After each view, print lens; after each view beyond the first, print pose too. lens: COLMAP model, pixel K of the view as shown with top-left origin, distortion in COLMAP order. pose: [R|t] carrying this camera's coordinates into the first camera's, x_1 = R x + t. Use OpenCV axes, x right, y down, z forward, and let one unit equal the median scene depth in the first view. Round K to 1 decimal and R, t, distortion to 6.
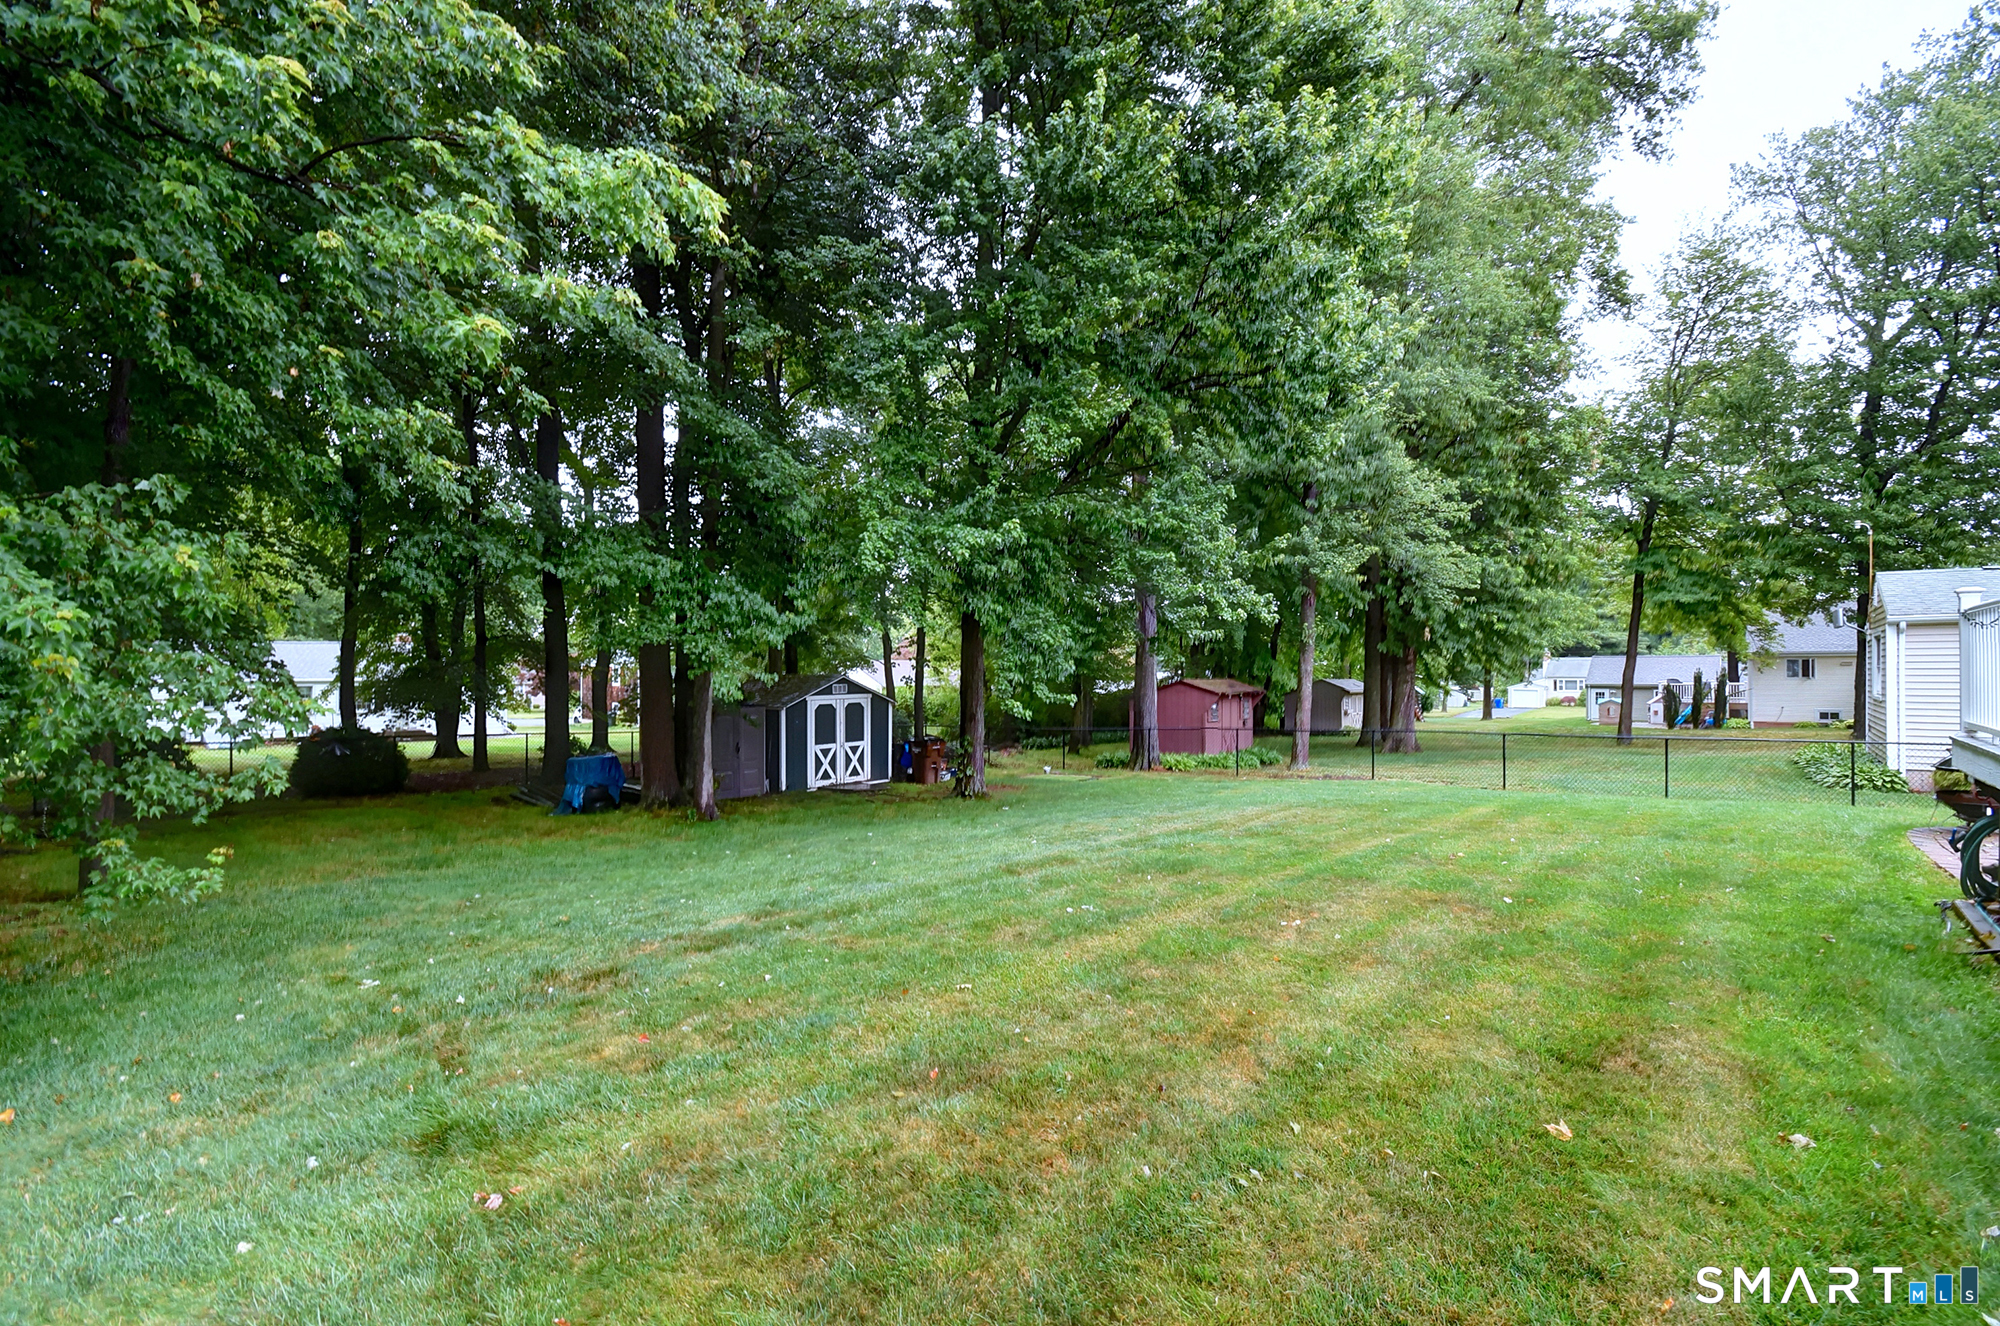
lens RADIAL K [[898.9, 0, 991.7], [0, 898.9, 670.1], [0, 0, 1]] dist [-0.000390, -0.018084]
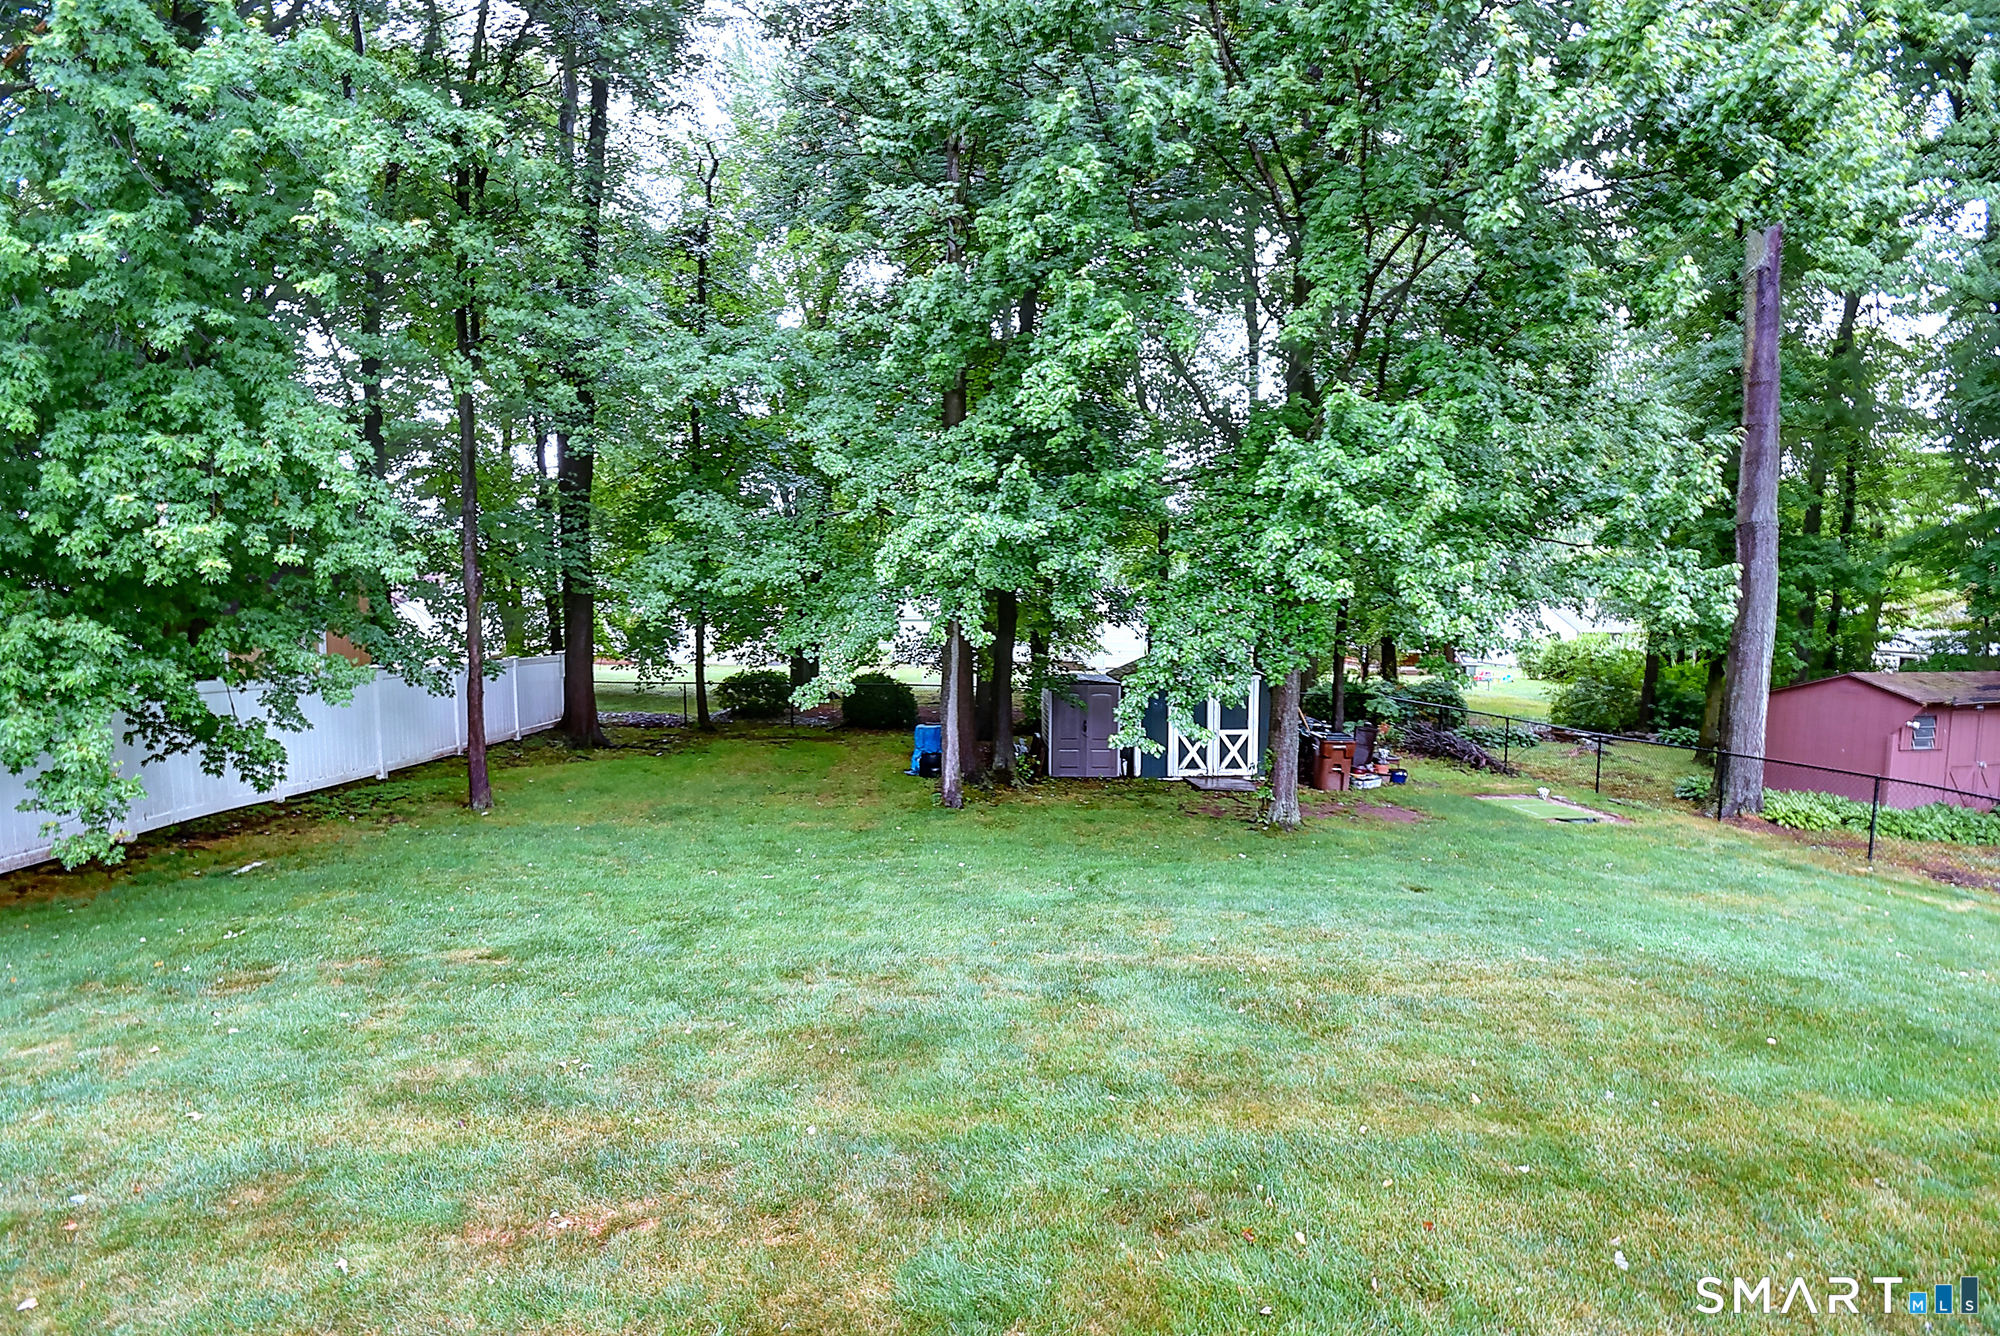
lens RADIAL K [[894.4, 0, 999.1], [0, 894.4, 675.0], [0, 0, 1]] dist [0.020510, -0.026703]
pose [[0.694096, 0.065676, -0.716880, 0.276345], [-0.000903, 0.995908, 0.090365, -0.046447], [0.719882, -0.062074, 0.691315, 0.210453]]
